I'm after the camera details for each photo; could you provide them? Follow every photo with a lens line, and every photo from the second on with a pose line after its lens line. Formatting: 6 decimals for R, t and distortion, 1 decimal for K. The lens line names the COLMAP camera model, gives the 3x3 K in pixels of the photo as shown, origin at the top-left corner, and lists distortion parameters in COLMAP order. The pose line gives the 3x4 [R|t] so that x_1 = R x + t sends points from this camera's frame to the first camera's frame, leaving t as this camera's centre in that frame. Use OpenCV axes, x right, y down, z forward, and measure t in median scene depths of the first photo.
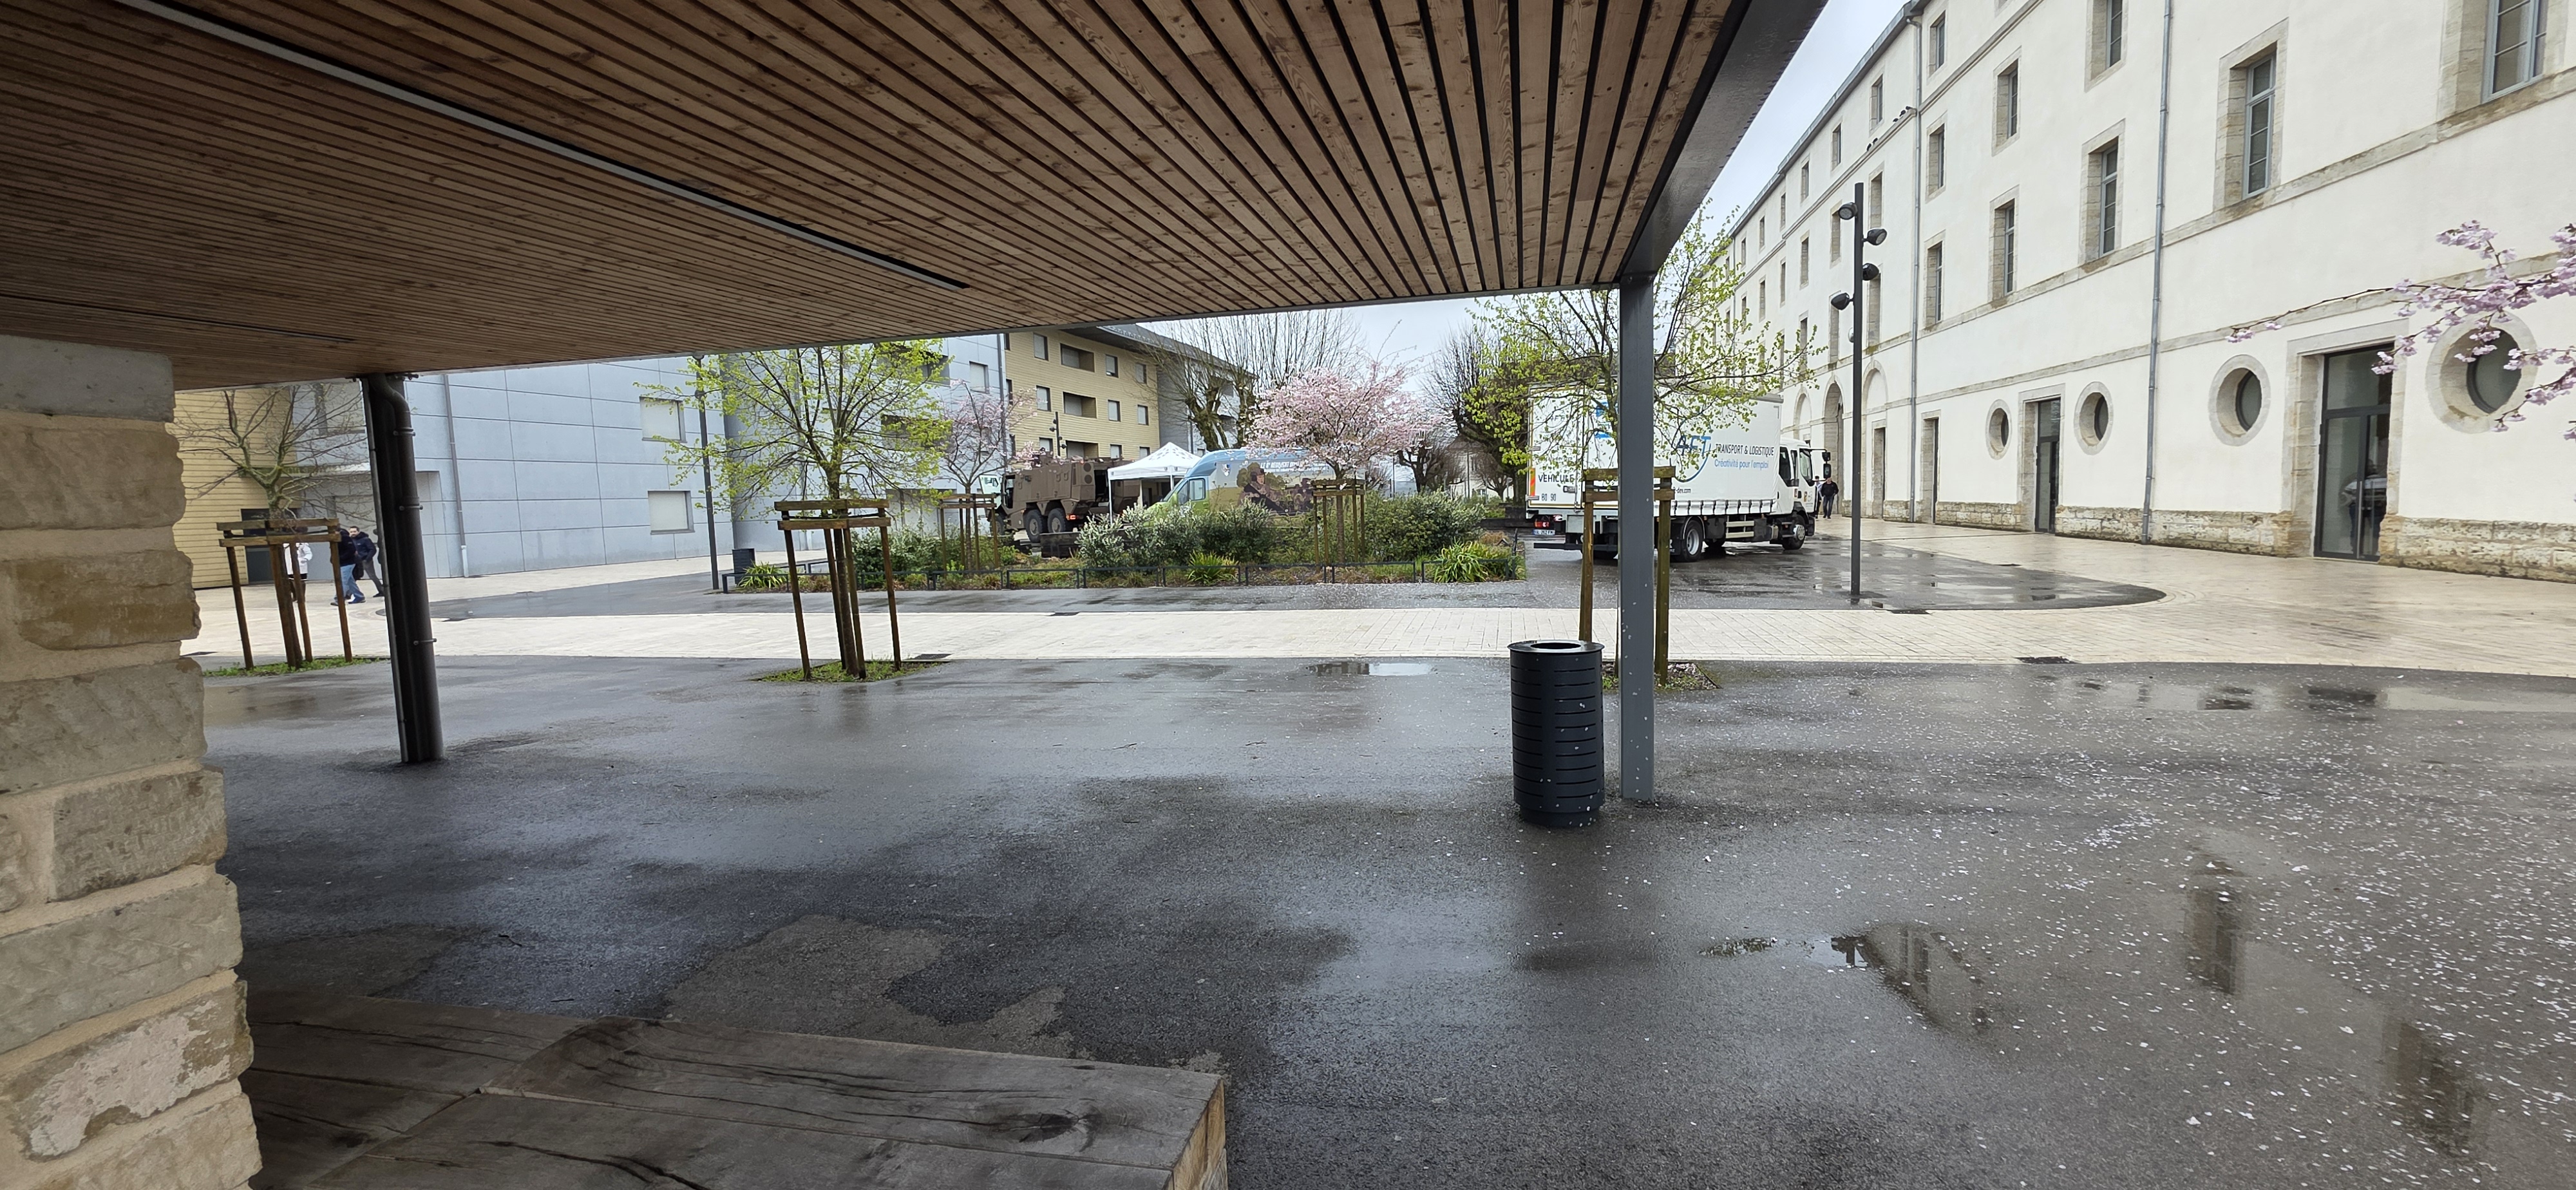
lens RADIAL K [[1042.2, 0, 1288.4], [0, 1042.2, 593.8], [0, 0, 1]] dist [0.000224, 0.002435]
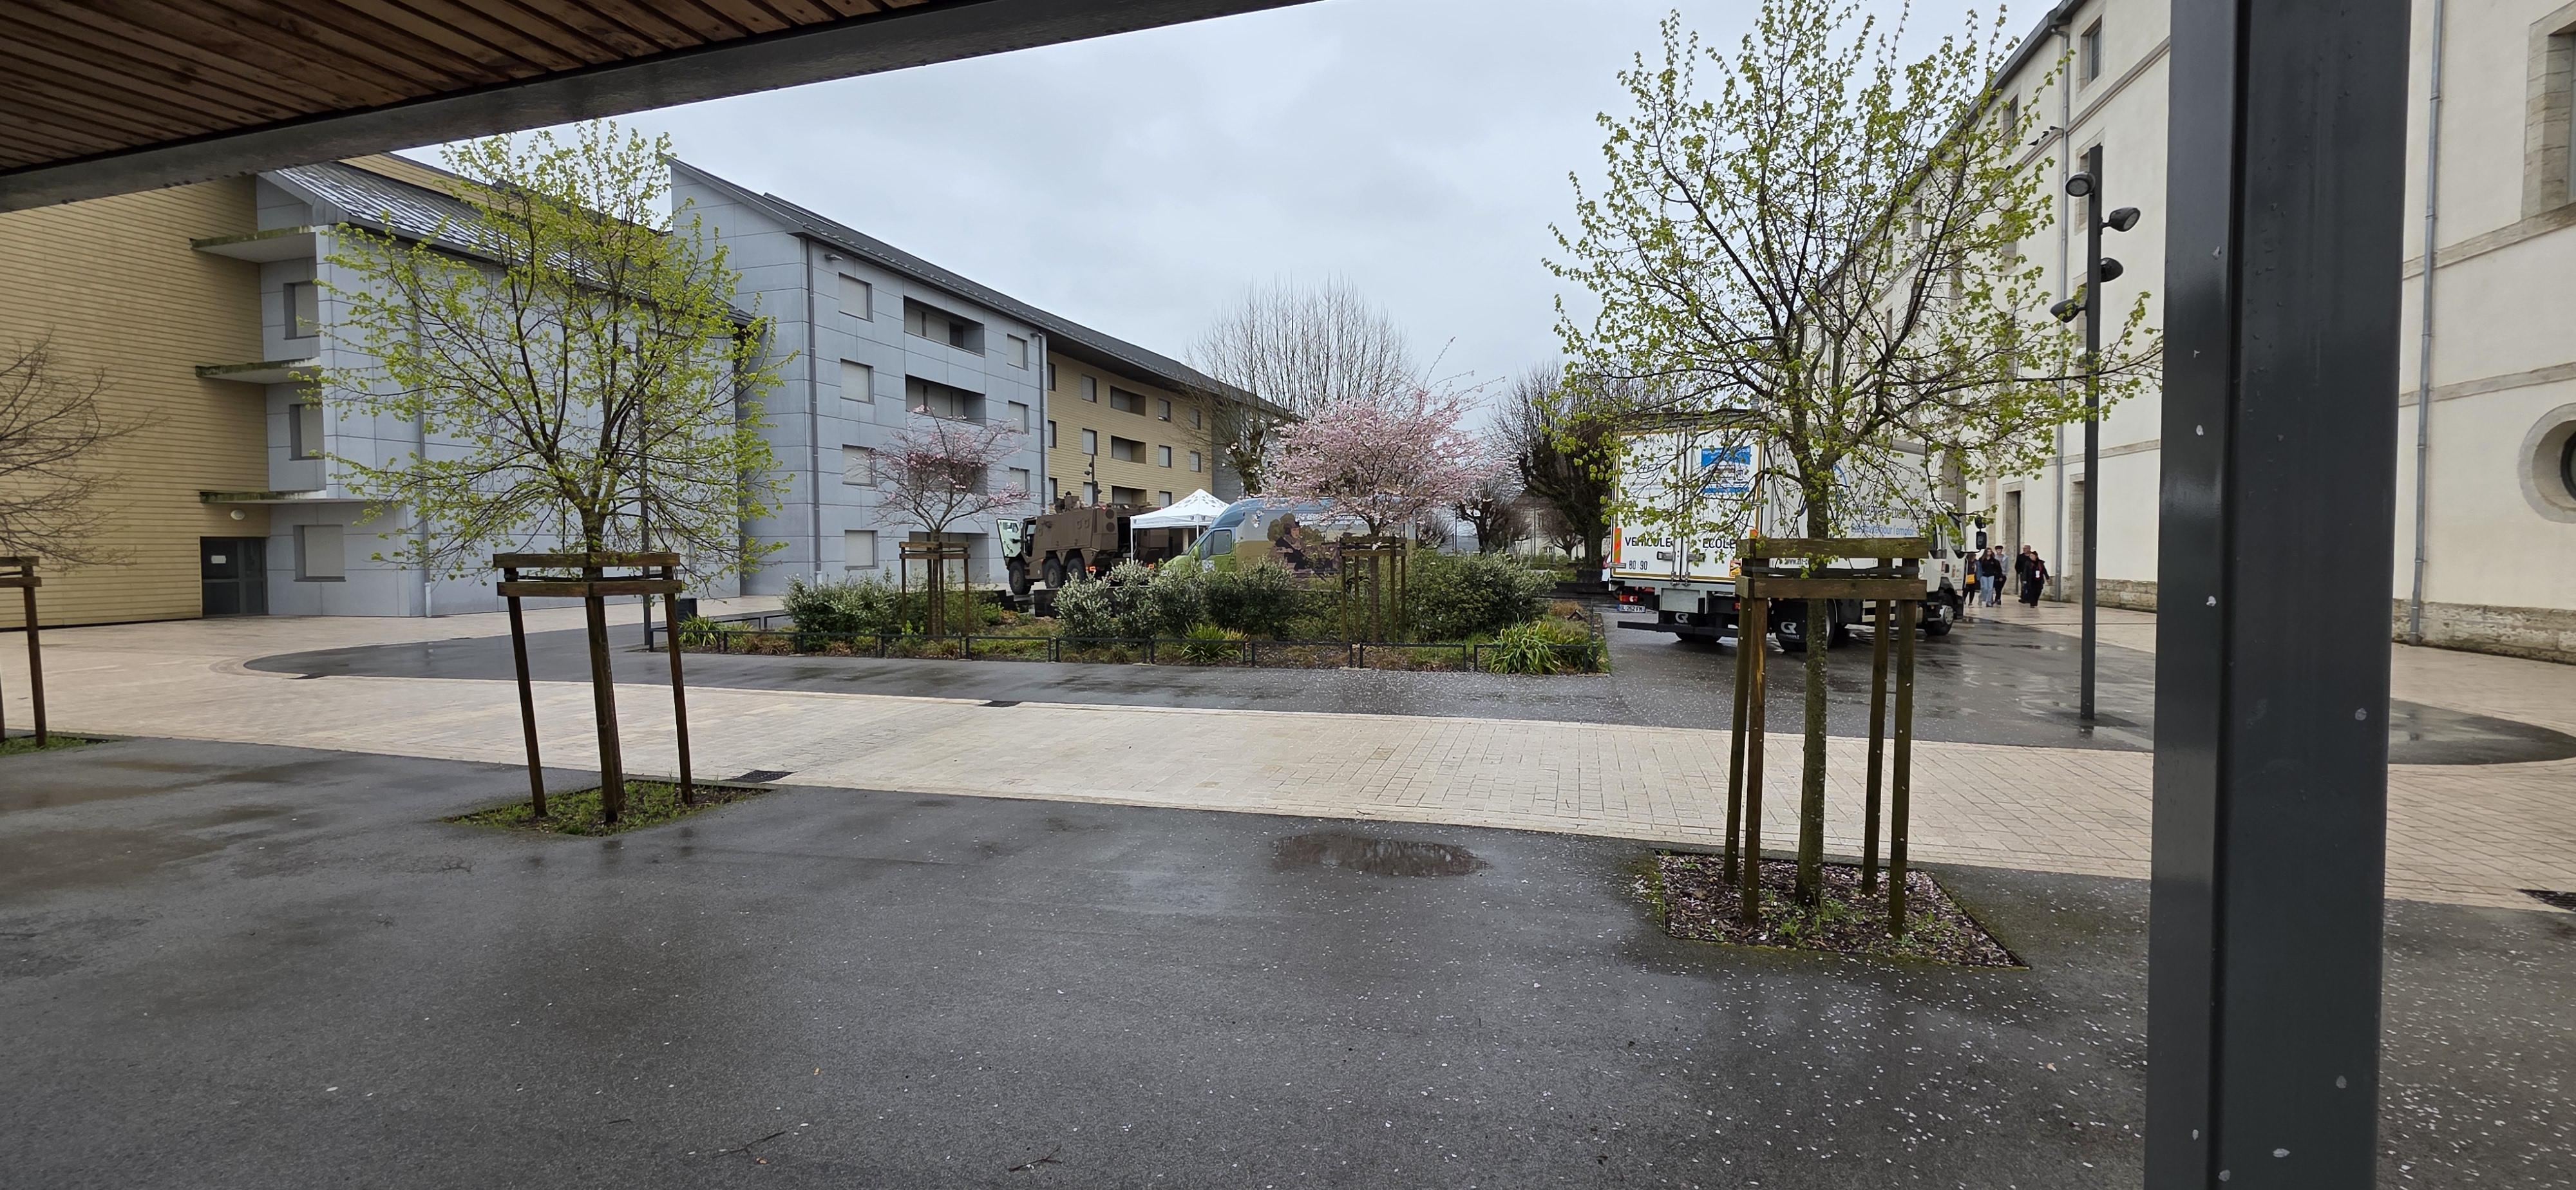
lens RADIAL K [[1042.2, 0, 1289.9], [0, 1042.2, 590.5], [0, 0, 1]] dist [0.000224, 0.002435]
pose [[0.997885, 0.028512, -0.058417, 0.028578], [-0.031461, 0.998243, -0.050216, -0.023331], [0.056883, 0.051948, 0.997028, 0.176537]]
